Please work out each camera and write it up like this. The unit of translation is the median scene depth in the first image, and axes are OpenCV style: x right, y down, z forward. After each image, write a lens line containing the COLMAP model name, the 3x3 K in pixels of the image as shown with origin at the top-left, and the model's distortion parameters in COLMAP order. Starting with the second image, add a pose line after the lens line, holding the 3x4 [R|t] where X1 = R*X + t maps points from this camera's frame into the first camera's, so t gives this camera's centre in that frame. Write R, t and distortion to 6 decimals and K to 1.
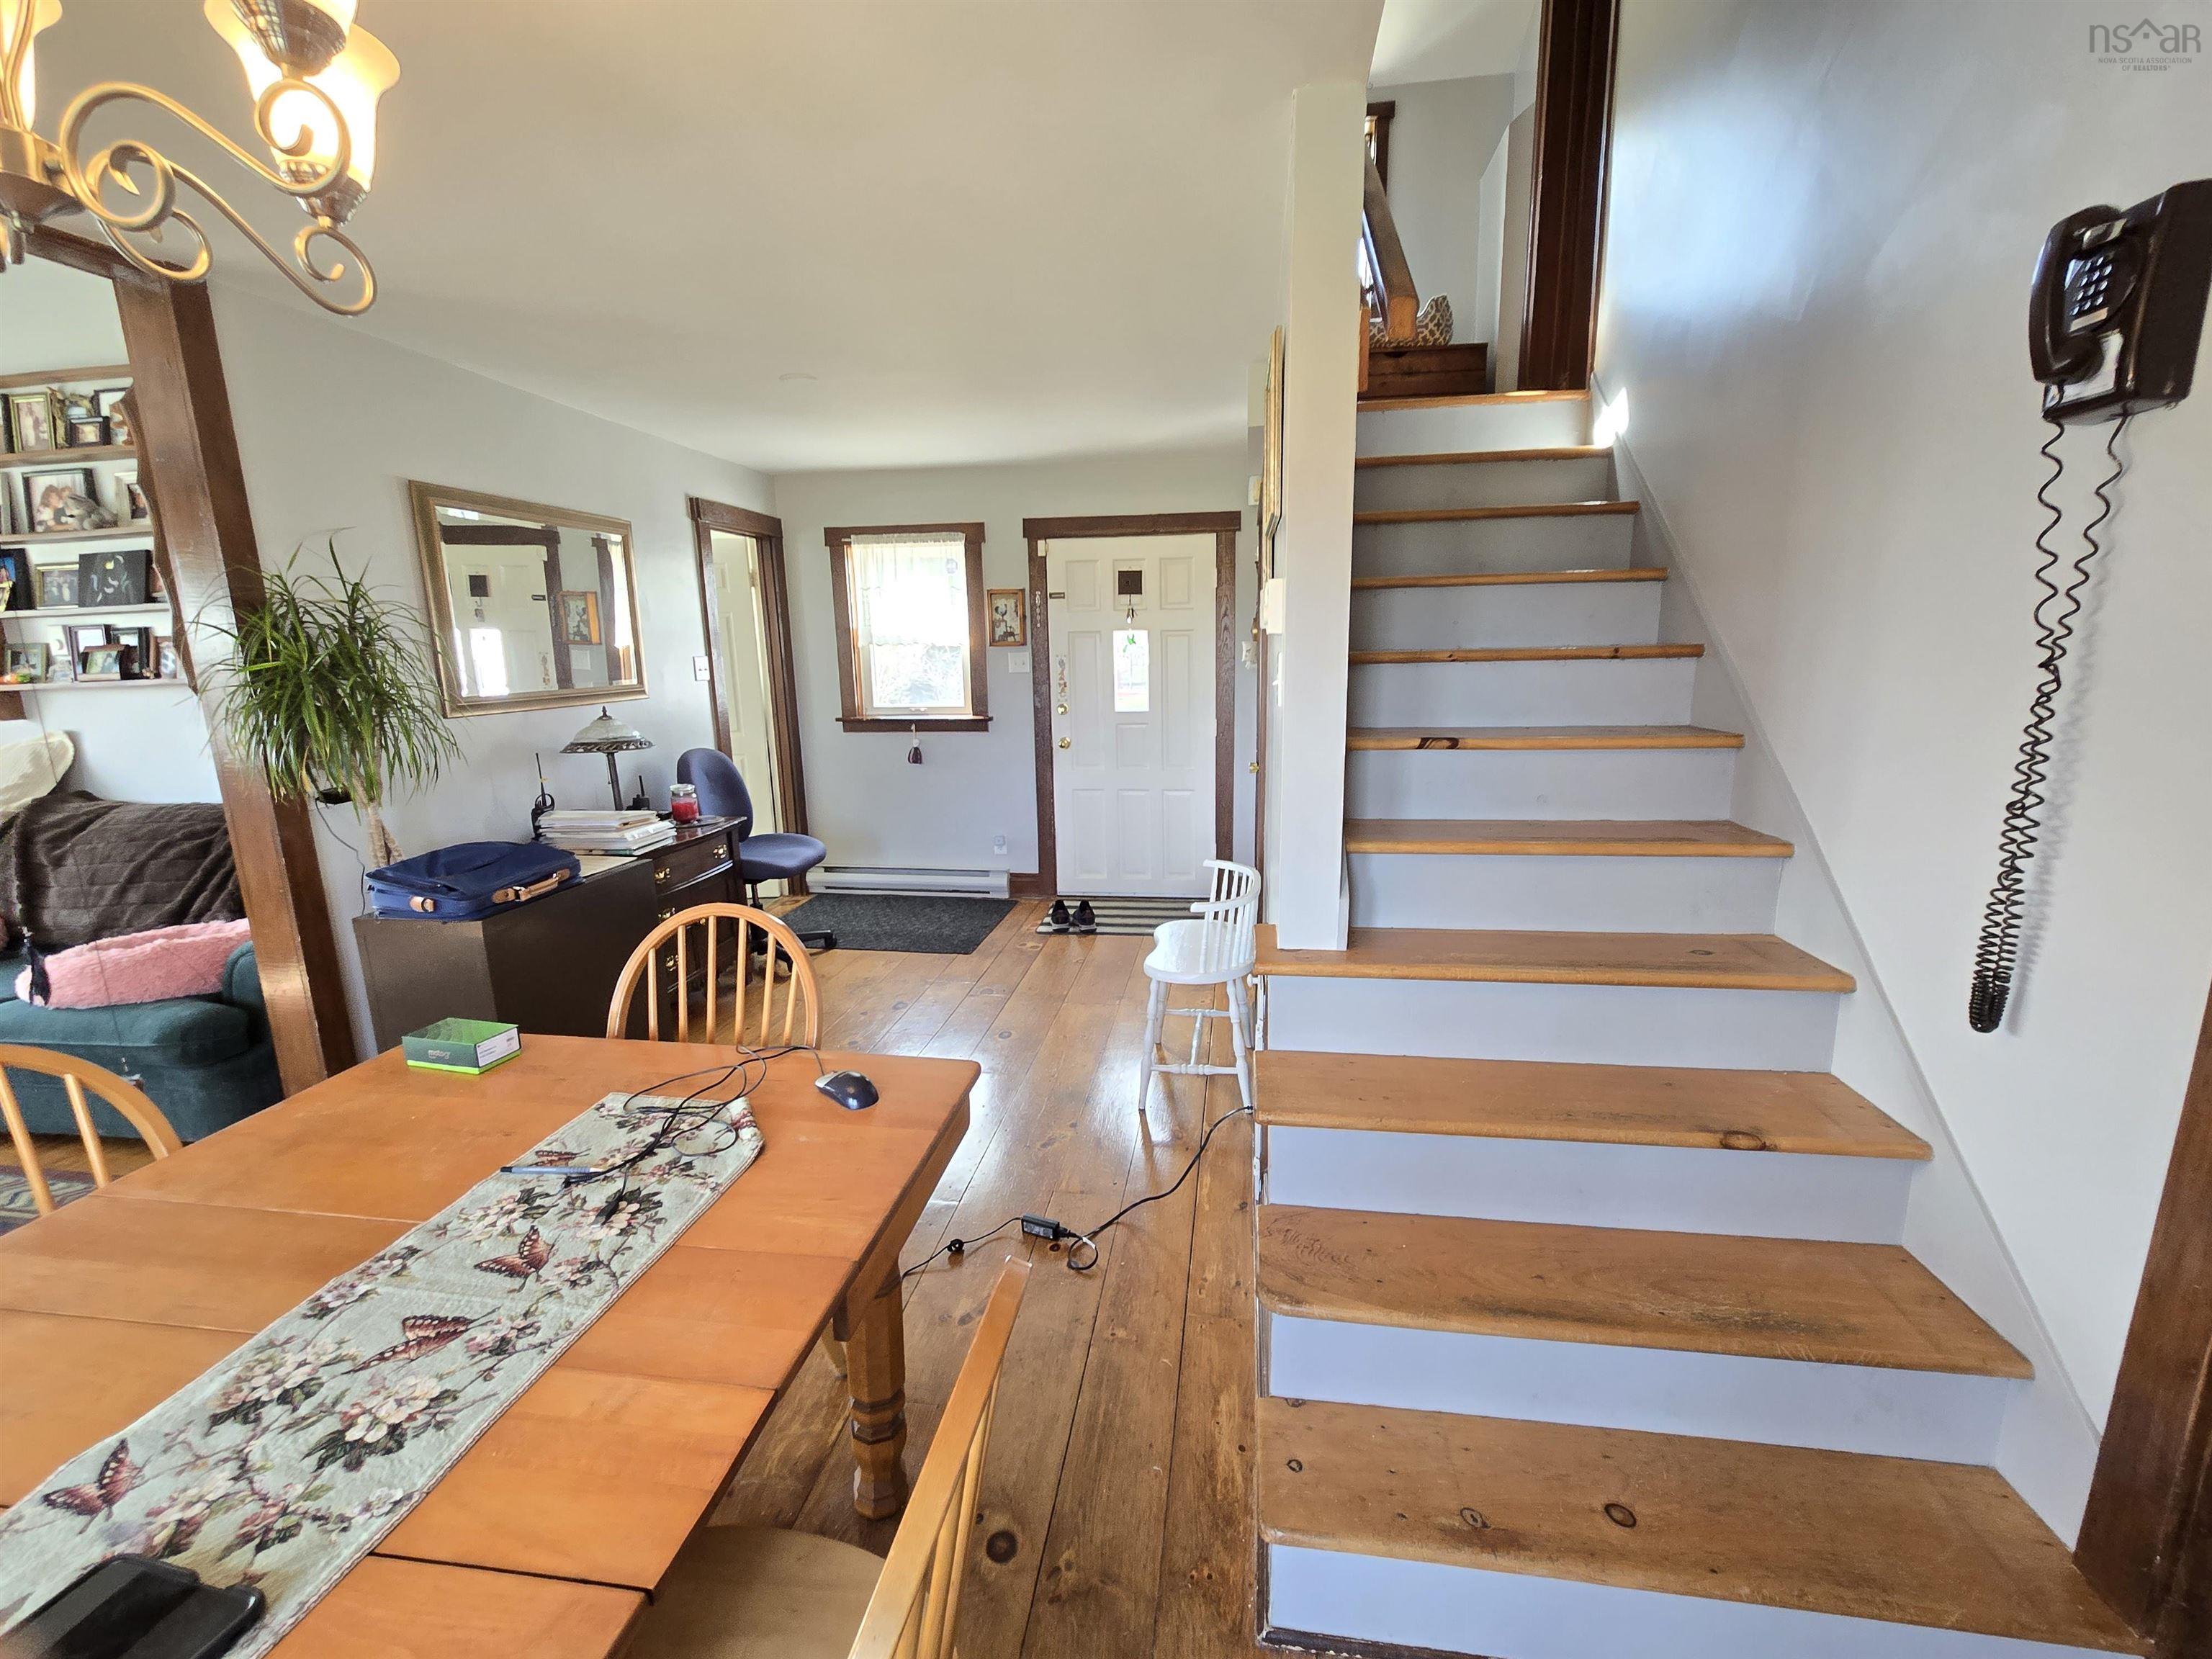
lens RADIAL K [[905.1, 0, 1125.7], [0, 905.1, 830.1], [0, 0, 1]] dist [-0.007117, 0.000187]
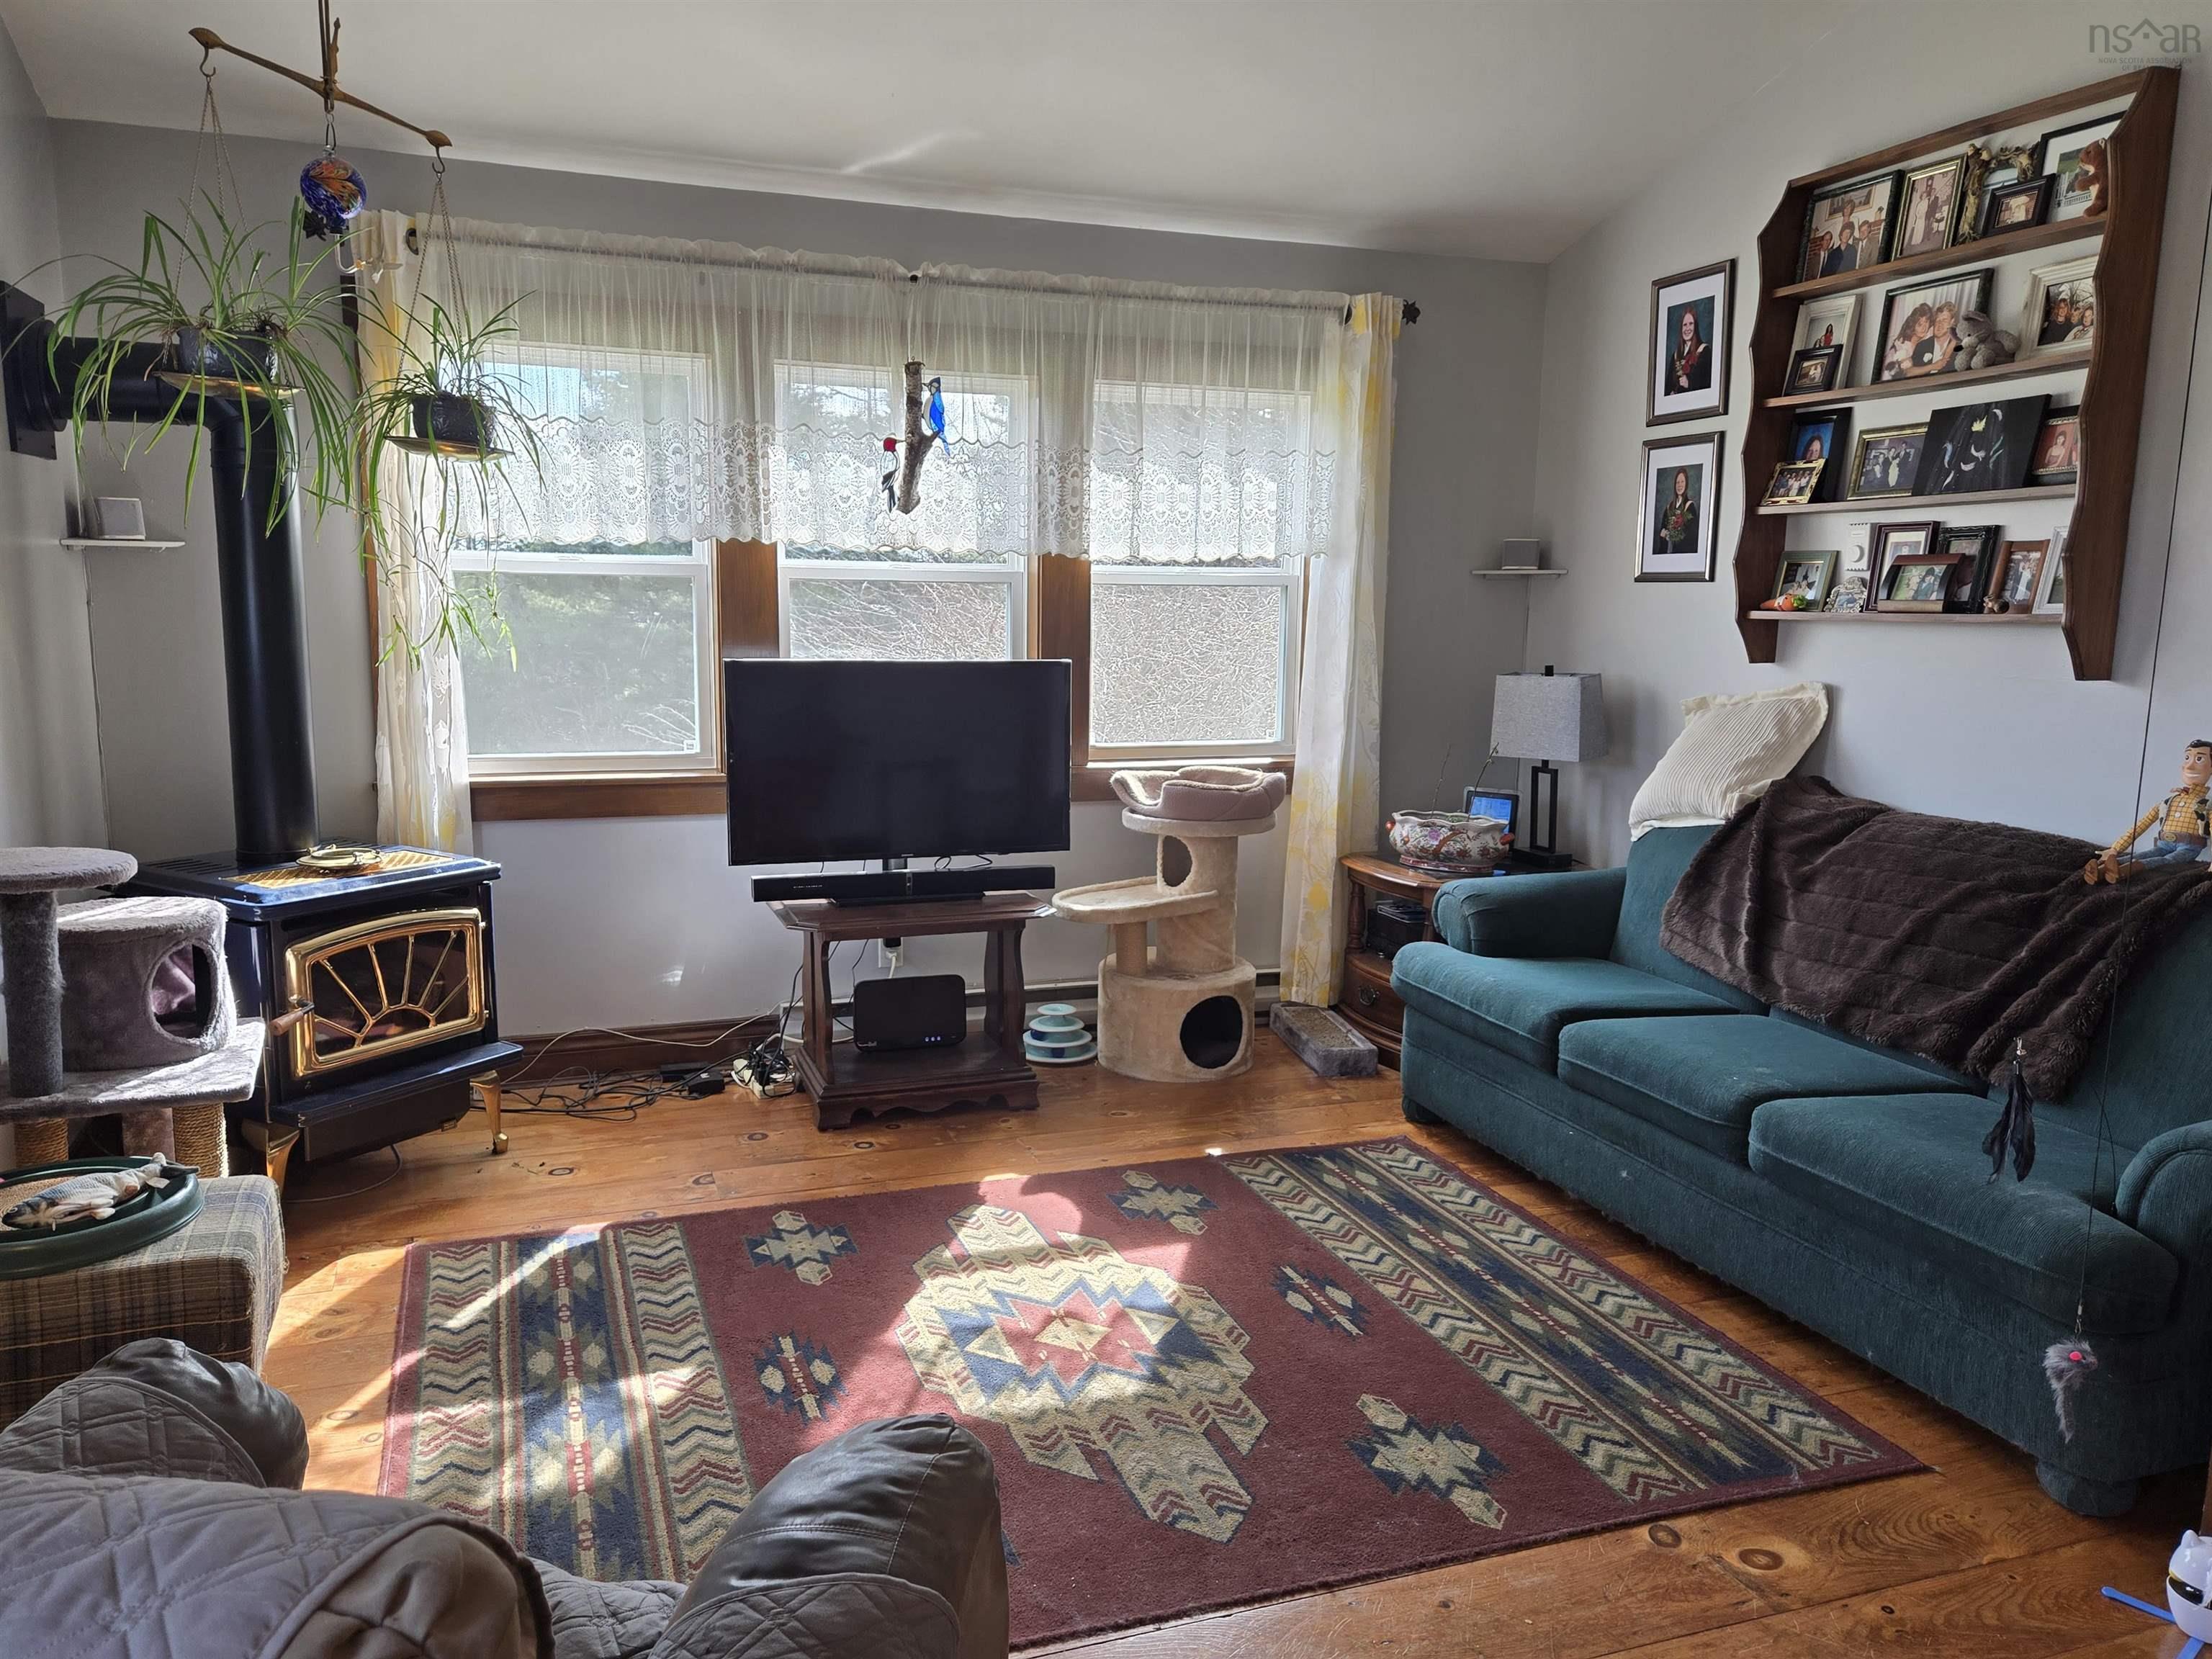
lens RADIAL K [[1653.4, 0, 1119.2], [0, 1653.4, 829.9], [0, 0, 1]] dist [0.055571, -0.003669]
pose [[0.487757, 0.159458, -0.858293, -0.393074], [-0.192419, 0.978634, 0.072466, 0.004464], [0.851509, 0.129806, 0.508018, -0.048859]]
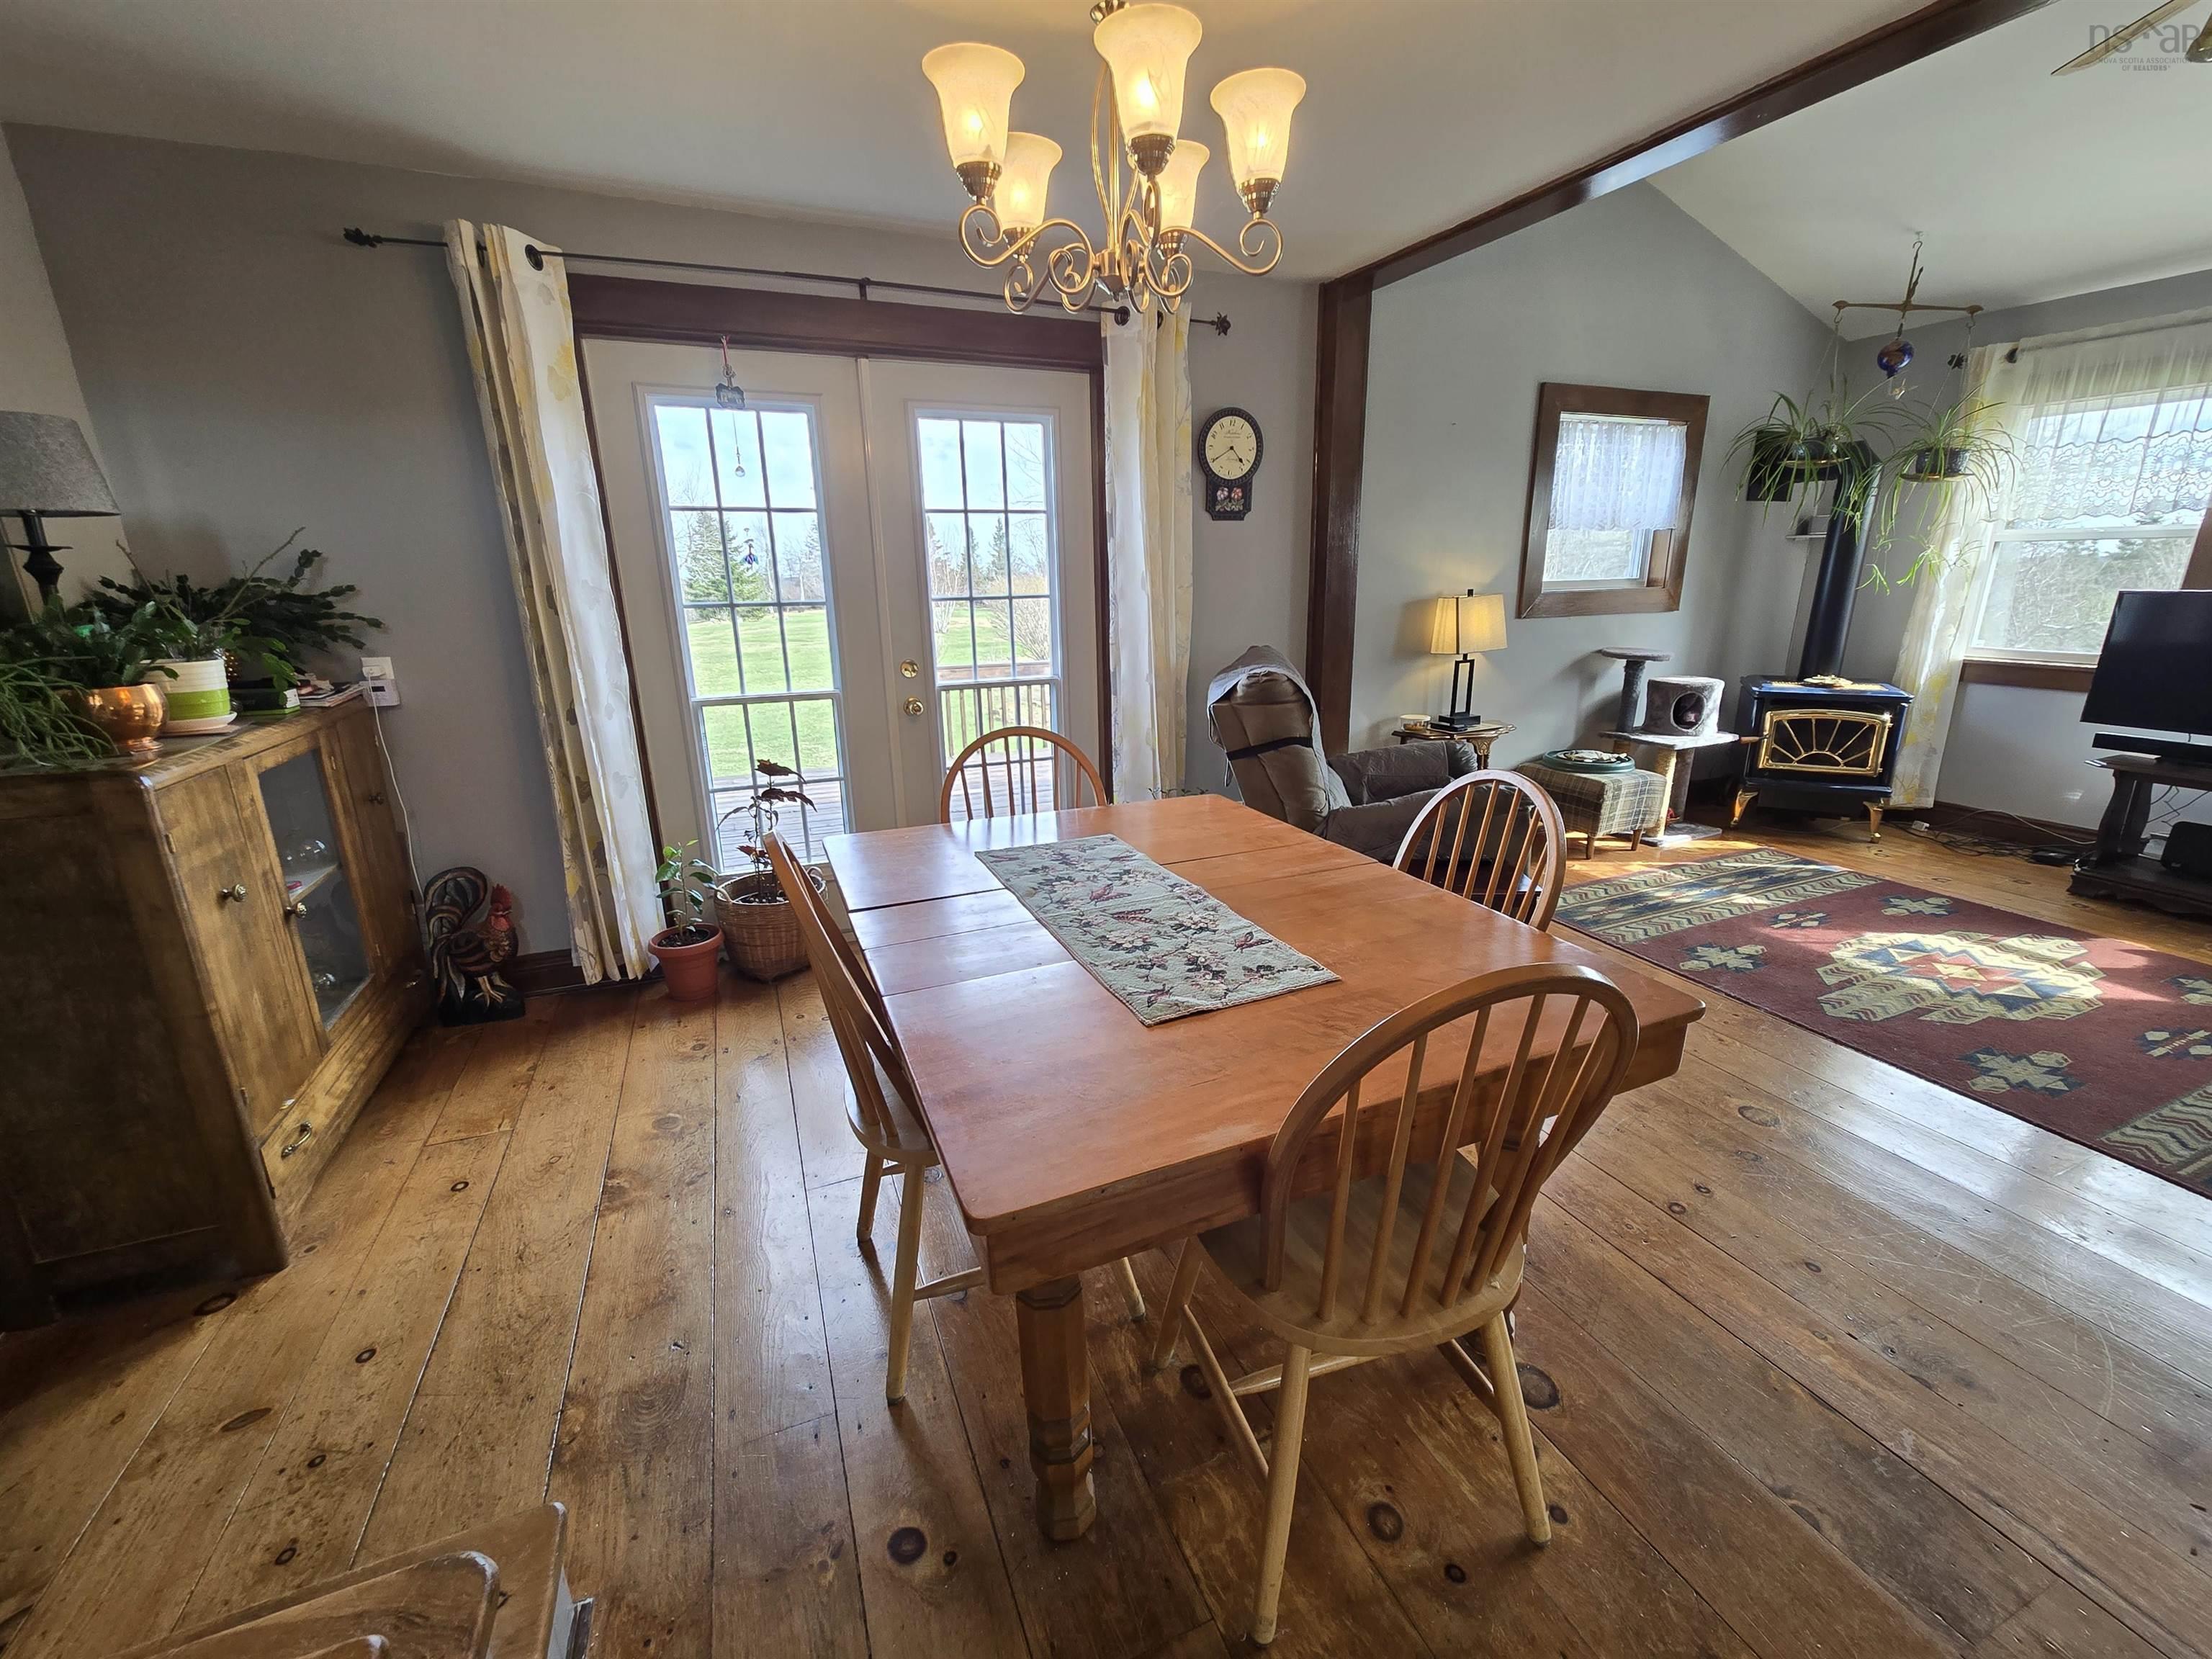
lens RADIAL K [[905.1, 0, 1110.0], [0, 905.1, 837.8], [0, 0, 1]] dist [-0.007117, 0.000187]
pose [[-0.852054, 0.177902, -0.492296, 0.039019], [-0.068359, 0.894604, 0.441600, -0.119552], [0.518972, 0.409920, -0.750090, 0.748175]]
